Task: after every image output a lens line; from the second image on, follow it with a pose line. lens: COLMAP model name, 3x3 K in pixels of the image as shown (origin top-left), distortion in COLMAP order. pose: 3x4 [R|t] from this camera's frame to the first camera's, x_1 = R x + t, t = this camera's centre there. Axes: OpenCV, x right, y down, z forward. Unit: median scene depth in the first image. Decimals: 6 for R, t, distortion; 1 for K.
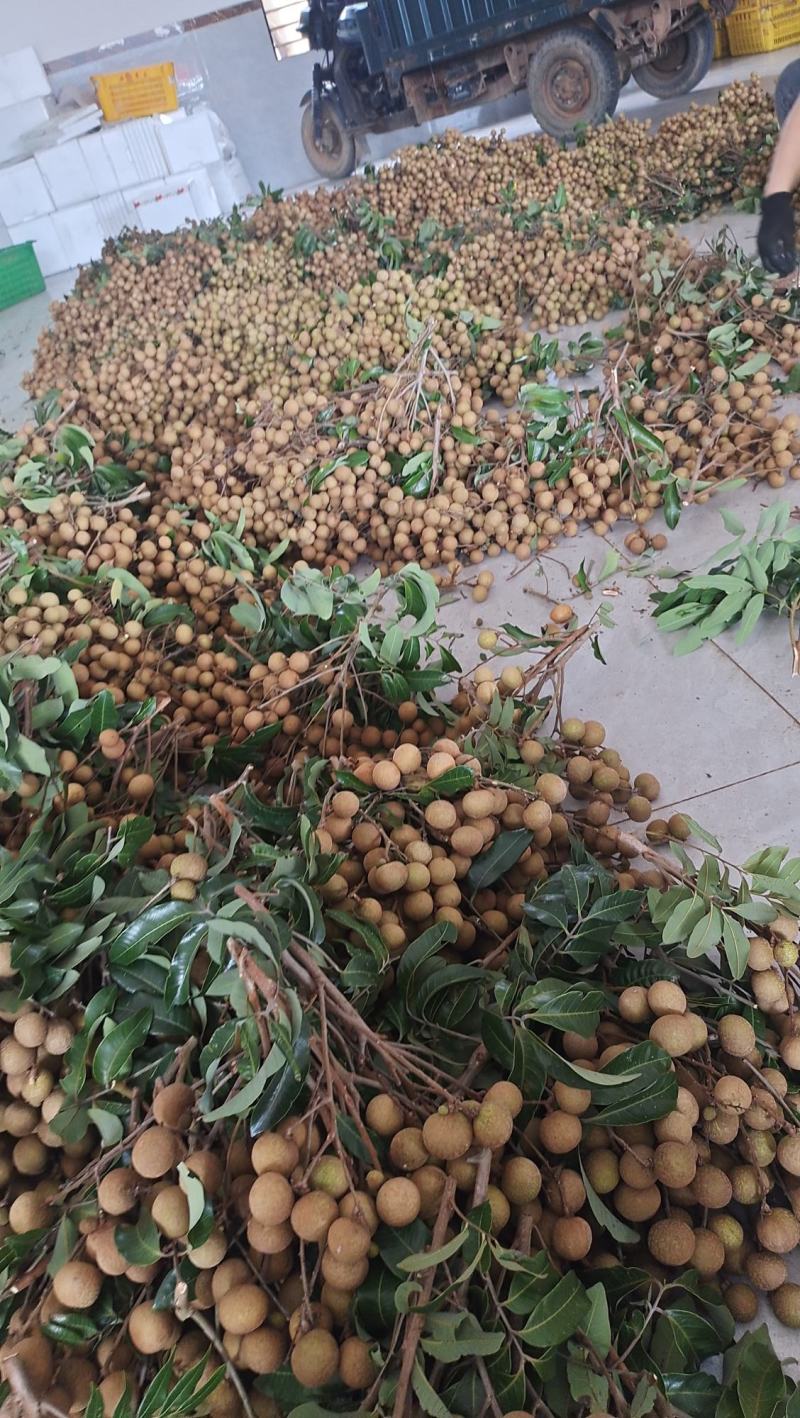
lens RADIAL K [[1052.9, 0, 400.0], [0, 1052.9, 709.0], [0, 0, 1]] dist [0.097450, -0.182111]
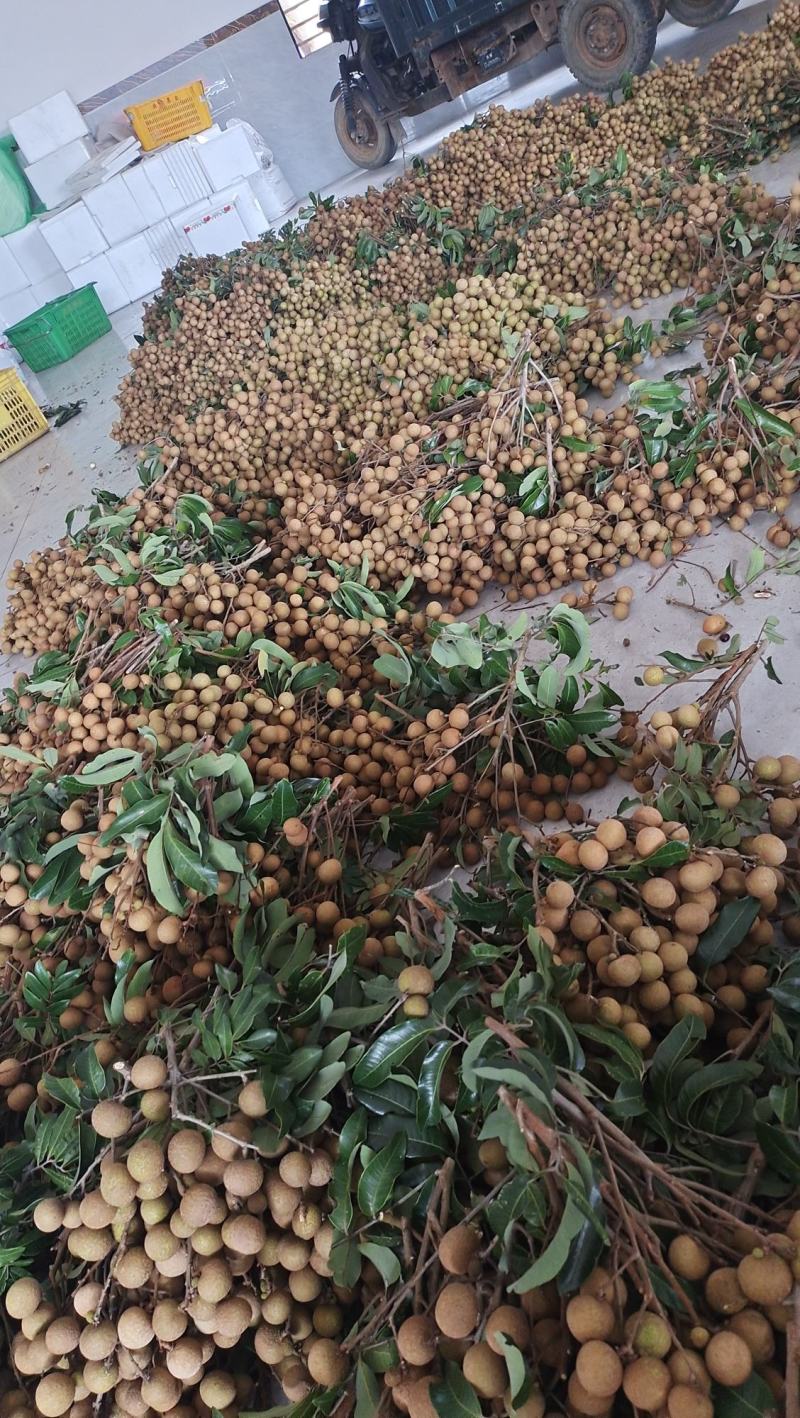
lens RADIAL K [[1045.7, 0, 400.0], [0, 1045.7, 709.0], [0, 0, 1]] dist [0.103779, -0.174696]
pose [[0.987314, -0.127113, -0.095152, -0.040238], [0.129258, 0.991470, 0.016706, -0.055532], [0.092217, -0.028793, 0.995323, 0.009920]]
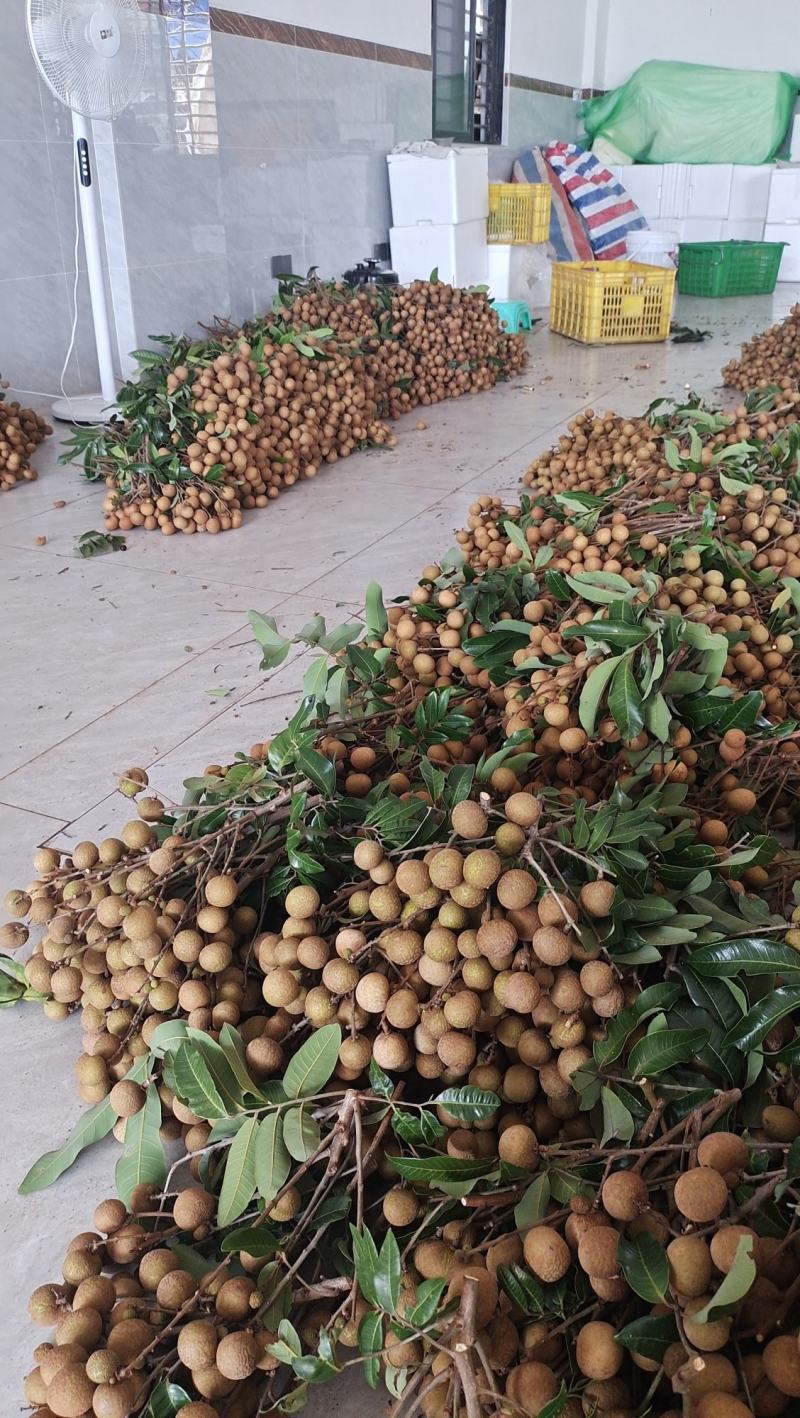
lens RADIAL K [[1052.9, 0, 400.0], [0, 1052.9, 709.0], [0, 0, 1]] dist [0.097450, -0.182111]
pose [[0.780611, 0.479983, -0.400328, -0.090368], [-0.481842, 0.870104, 0.103674, 0.032004], [0.398088, 0.111965, 0.910489, 0.016379]]
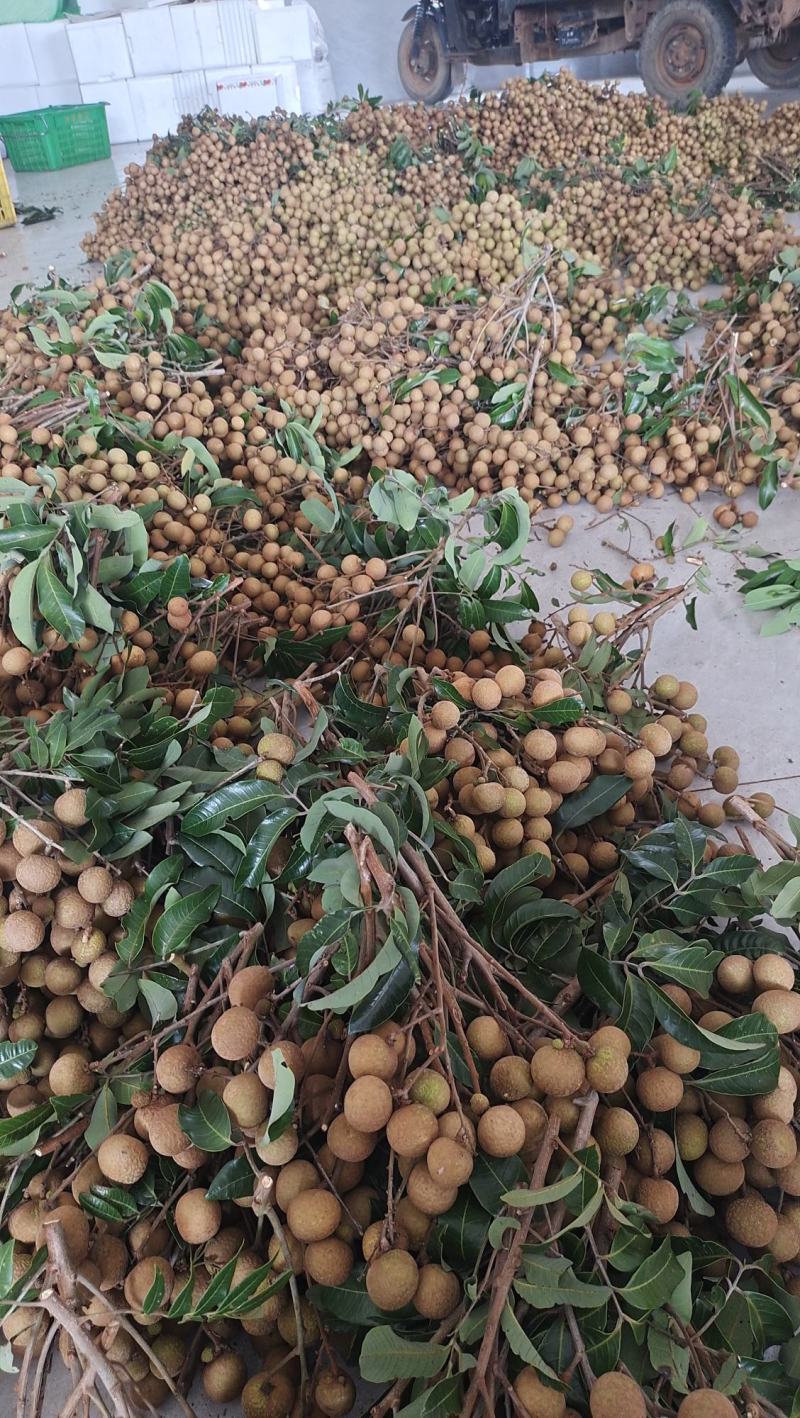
lens RADIAL K [[1052.9, 0, 400.0], [0, 1052.9, 709.0], [0, 0, 1]] dist [0.097450, -0.182111]
pose [[0.982410, 0.184159, 0.030923, -0.058320], [-0.185413, 0.981663, 0.044278, 0.024587], [-0.022202, -0.049233, 0.998541, 0.030526]]
